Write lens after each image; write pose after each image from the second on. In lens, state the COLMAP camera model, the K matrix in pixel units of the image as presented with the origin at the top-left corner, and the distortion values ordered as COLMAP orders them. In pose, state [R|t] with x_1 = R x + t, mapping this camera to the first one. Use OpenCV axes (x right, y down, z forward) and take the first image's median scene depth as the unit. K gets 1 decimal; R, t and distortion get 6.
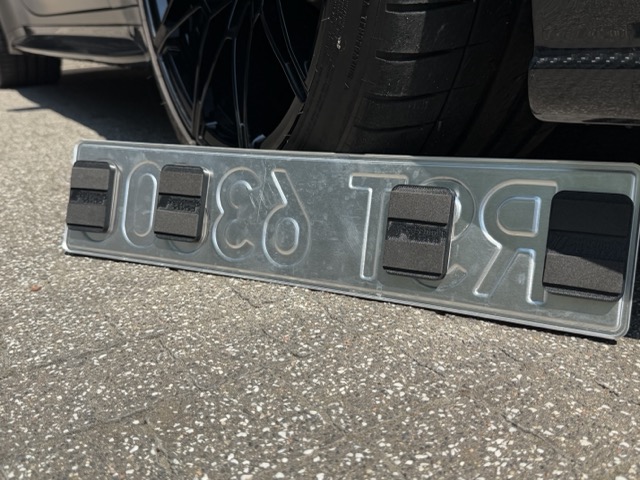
lens RADIAL K [[652.5, 0, 320.0], [0, 652.5, 240.0], [0, 0, 1]] dist [0.182771, -0.512309]
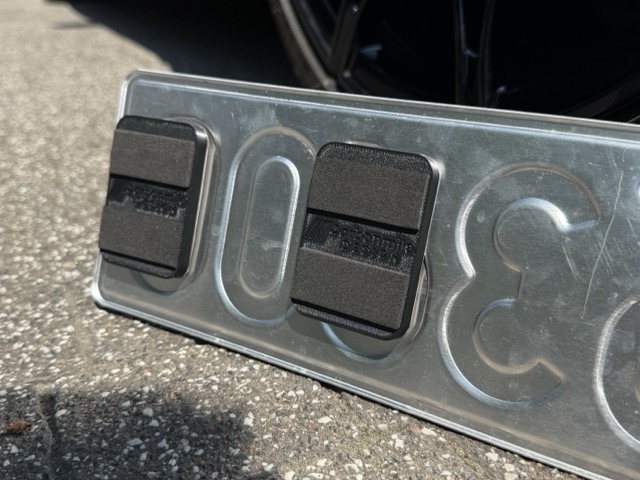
lens RADIAL K [[652.5, 0, 320.0], [0, 652.5, 240.0], [0, 0, 1]] dist [0.182771, -0.512309]
pose [[0.995289, 0.067940, -0.069168, -0.251413], [-0.061352, 0.993747, 0.093286, -0.110807], [0.075074, -0.088603, 0.993234, 0.706849]]
